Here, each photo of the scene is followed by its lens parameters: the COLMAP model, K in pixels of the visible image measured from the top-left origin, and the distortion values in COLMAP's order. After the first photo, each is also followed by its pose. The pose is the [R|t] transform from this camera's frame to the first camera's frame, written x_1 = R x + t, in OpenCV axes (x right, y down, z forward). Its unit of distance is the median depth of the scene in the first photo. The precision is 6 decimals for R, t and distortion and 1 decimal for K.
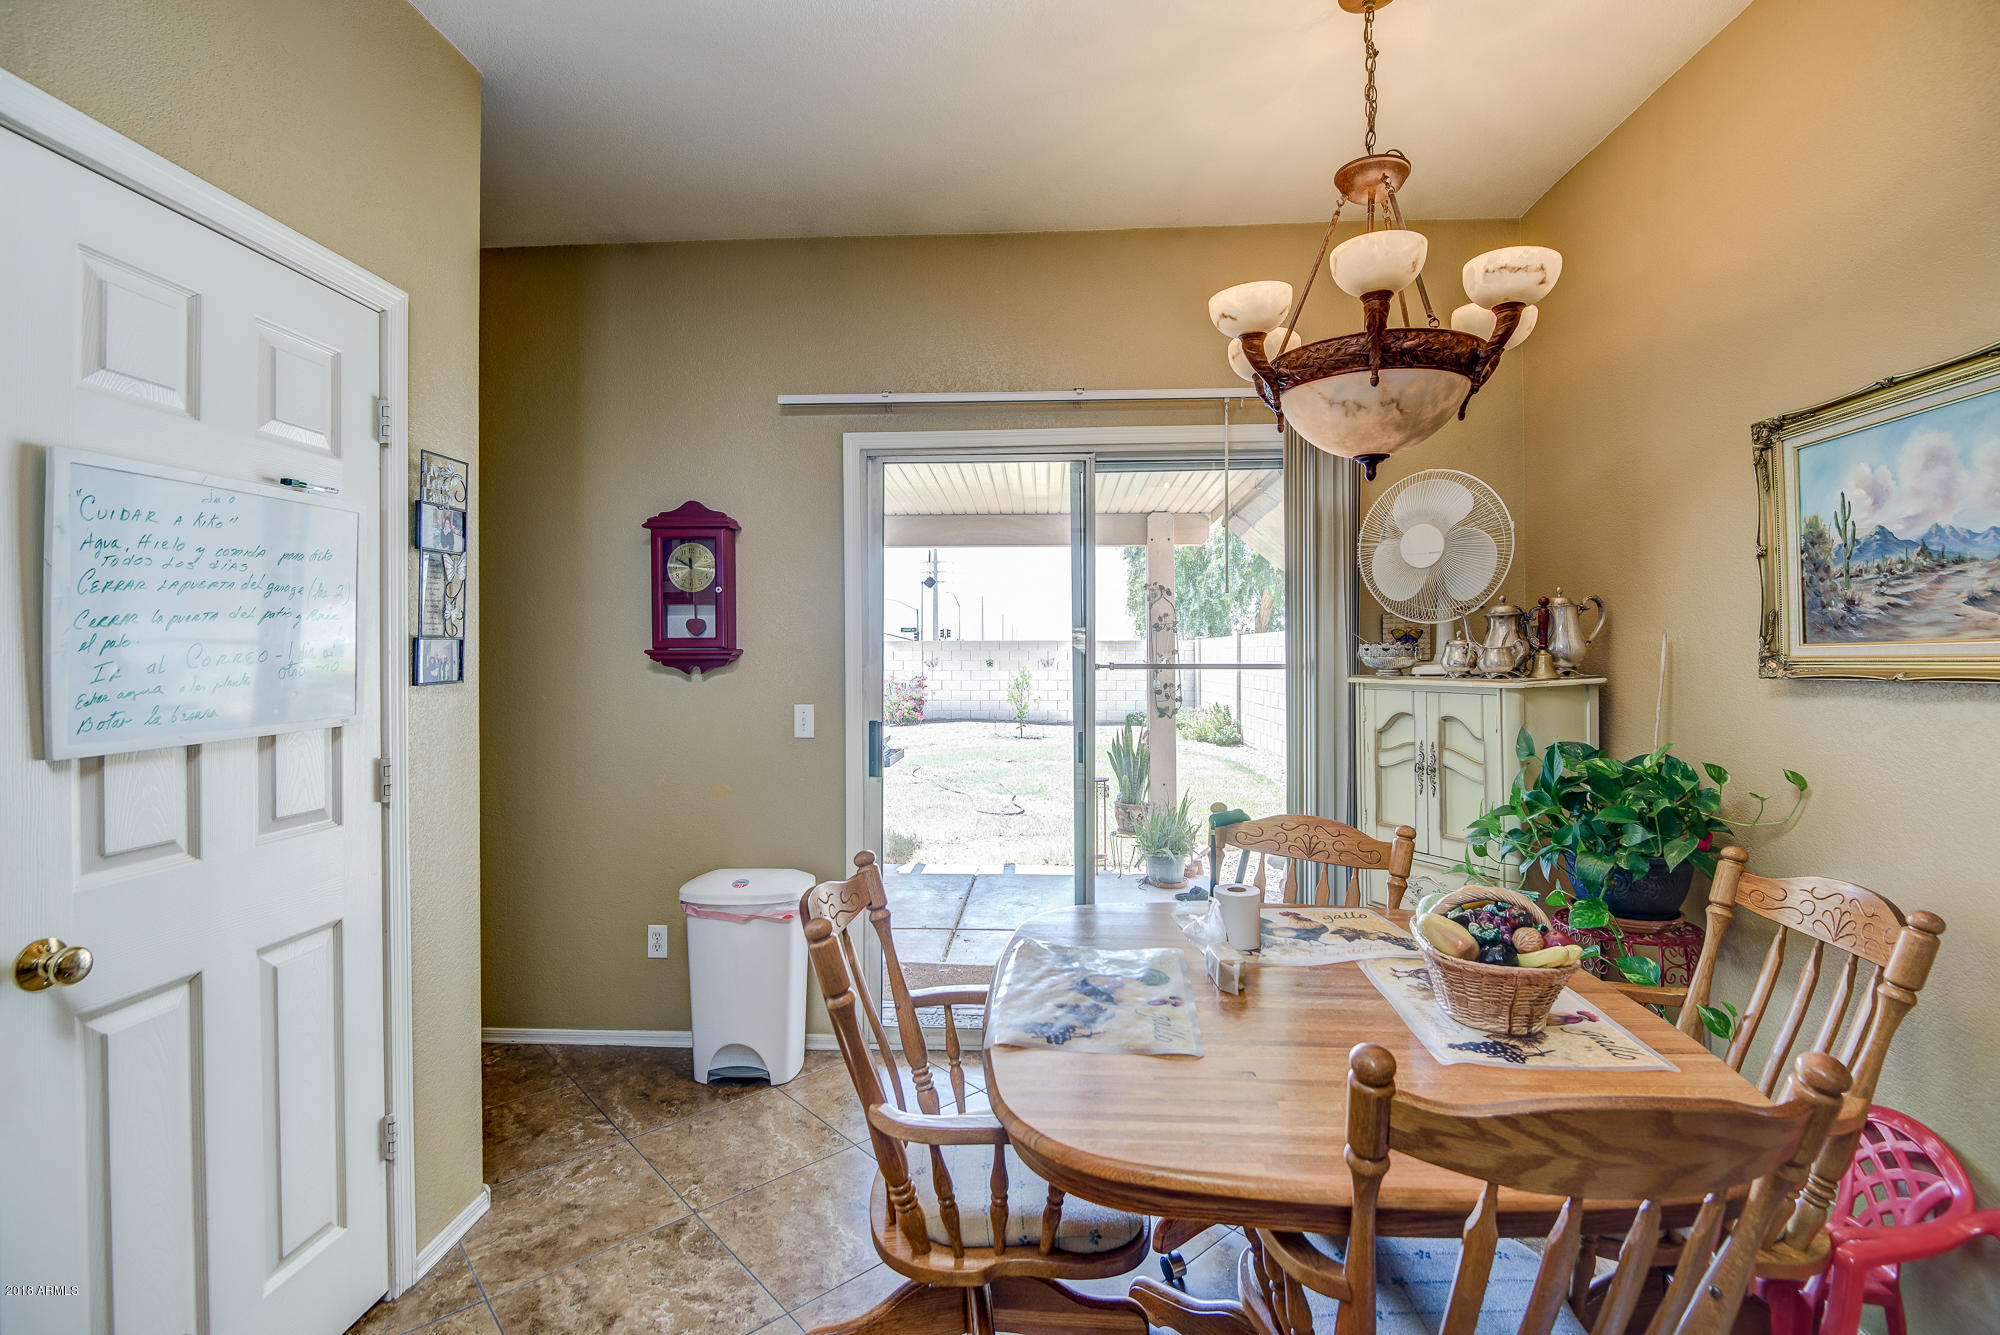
lens RADIAL K [[907.1, 0, 1002.2], [0, 907.1, 658.6], [0, 0, 1]] dist [-0.020989, -0.002849]
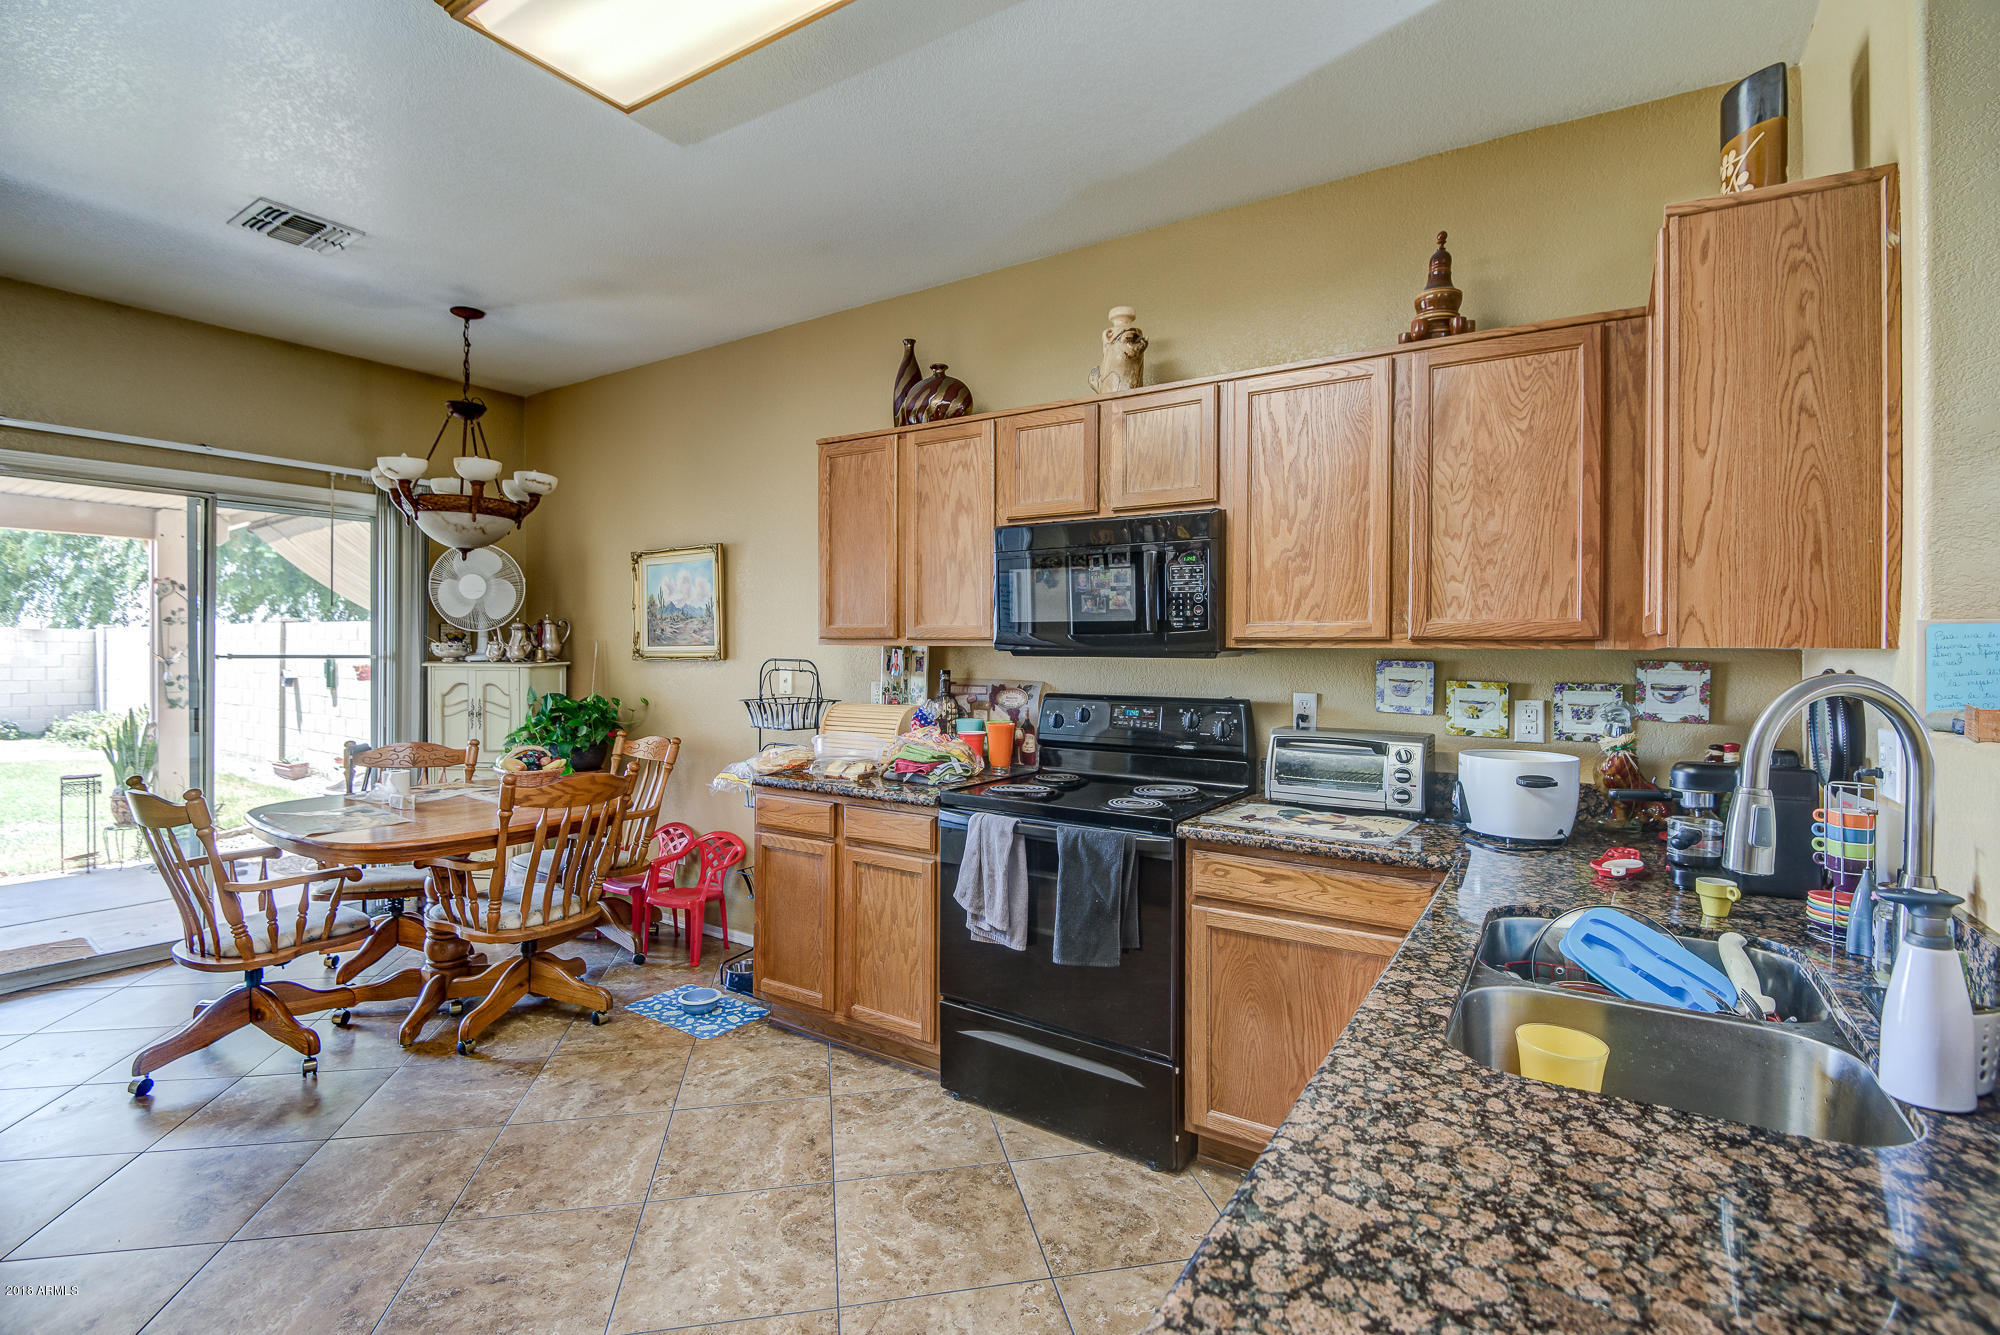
lens RADIAL K [[907.1, 0, 1013.5], [0, 907.1, 657.5], [0, 0, 1]] dist [-0.020989, -0.002849]
pose [[0.488888, 0.003396, 0.872340, -0.771980], [-0.004916, 0.999987, -0.001138, 0.012319], [-0.872333, -0.003733, 0.488899, -1.088748]]
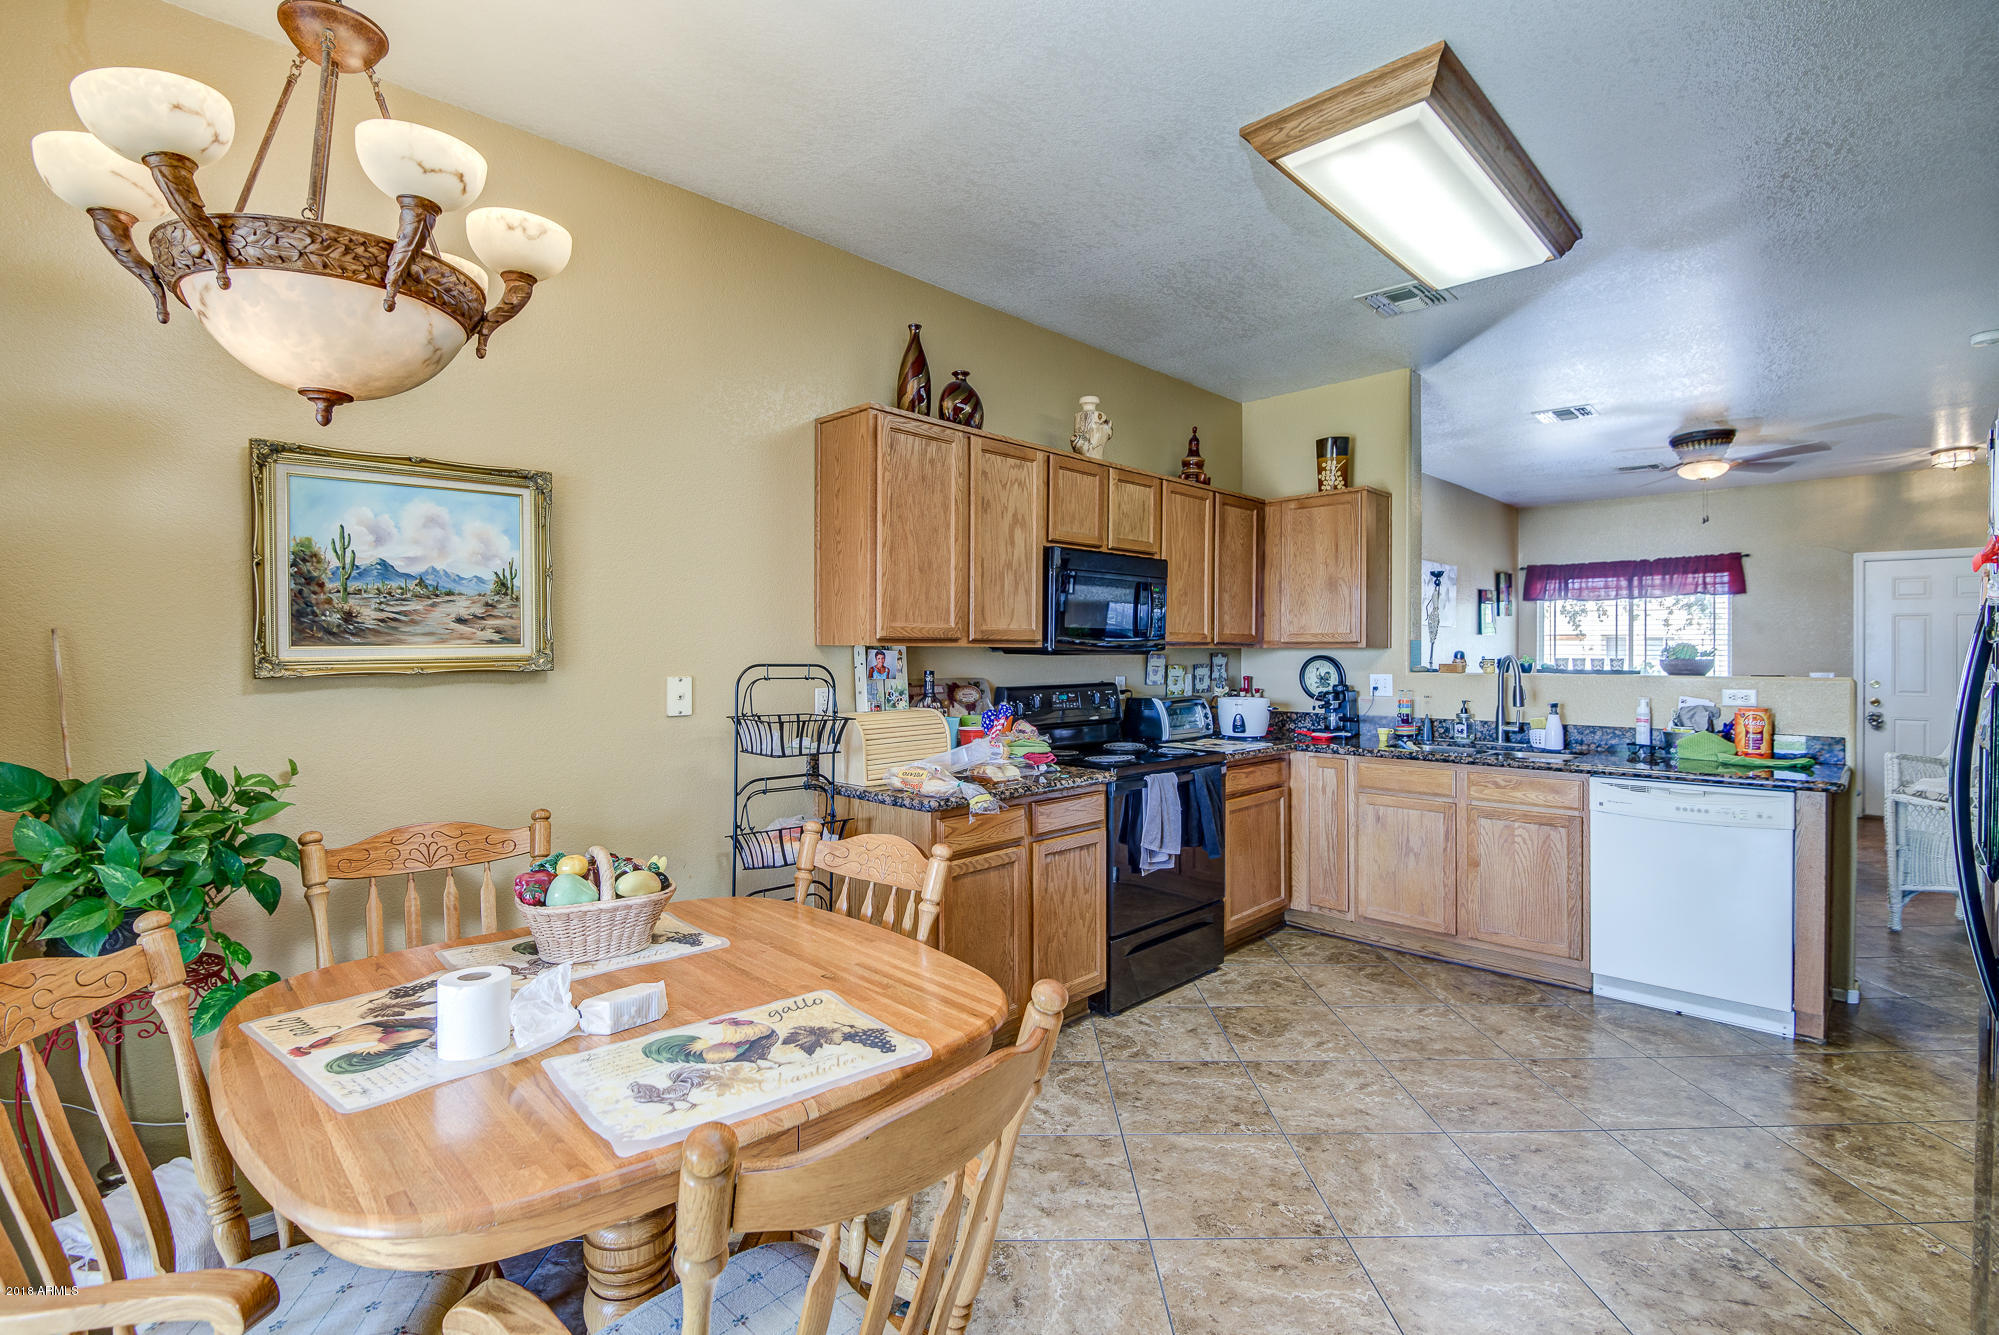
lens RADIAL K [[906.6, 0, 998.7], [0, 906.6, 657.1], [0, 0, 1]] dist [-0.020989, -0.002849]
pose [[-0.749829, -0.000030, 0.661631, -0.546901], [0.007561, 0.999934, 0.008615, -0.006148], [-0.661588, 0.011462, -0.749780, 1.278994]]
